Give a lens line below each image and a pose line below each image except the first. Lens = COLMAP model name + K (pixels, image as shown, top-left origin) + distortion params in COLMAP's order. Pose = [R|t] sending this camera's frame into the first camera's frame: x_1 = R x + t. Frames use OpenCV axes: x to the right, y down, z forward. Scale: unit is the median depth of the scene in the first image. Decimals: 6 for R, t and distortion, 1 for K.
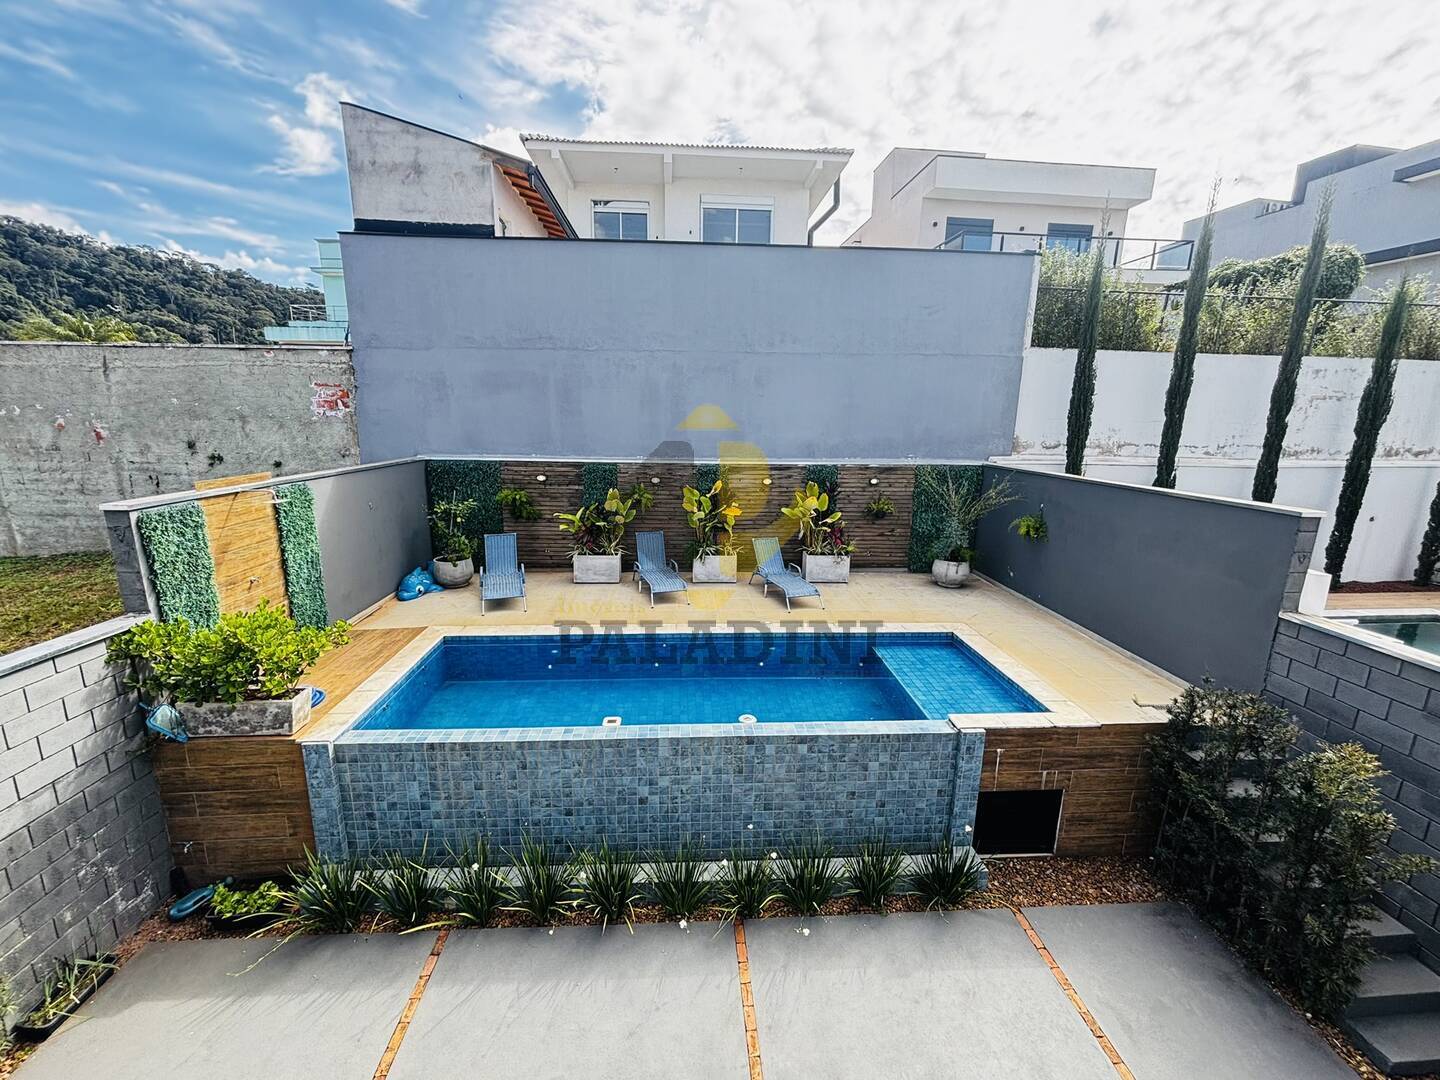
lens RADIAL K [[581.3, 0, 716.0], [0, 581.3, 537.6], [0, 0, 1]] dist [0.008575, -0.001410]
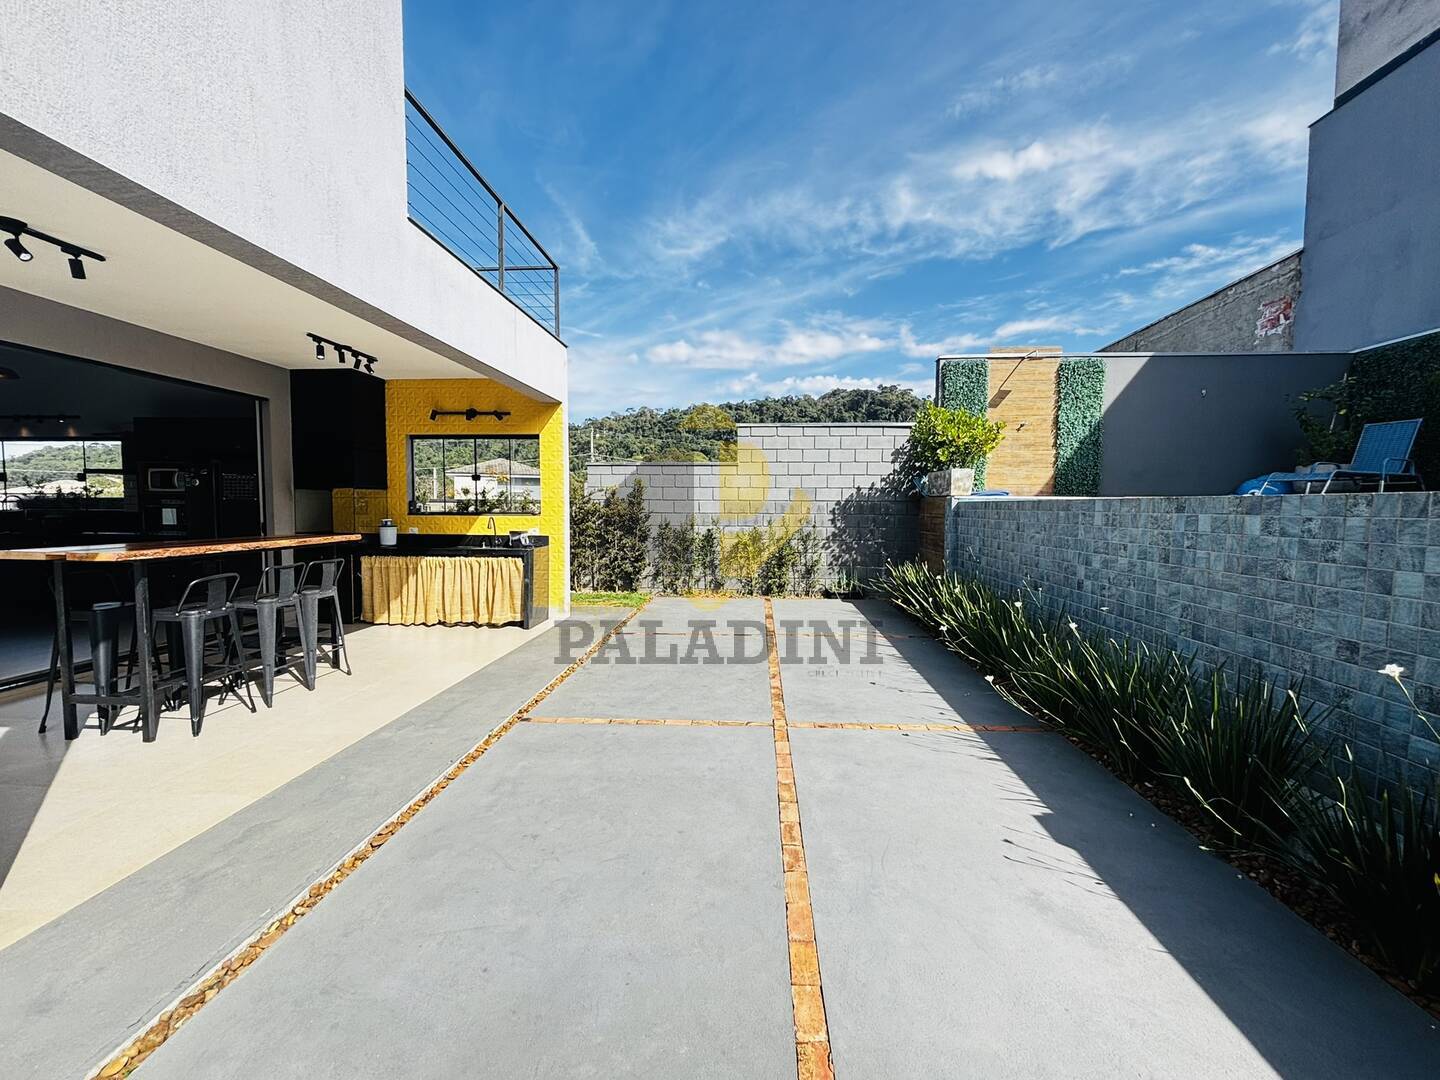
lens RADIAL K [[581.3, 0, 717.8], [0, 581.3, 524.7], [0, 0, 1]] dist [0.008575, -0.001410]
pose [[-0.135685, 0.014300, -0.990649, 0.437981], [-0.215180, 0.975603, 0.043556, 0.266259], [0.967102, 0.219078, -0.129298, 0.364984]]
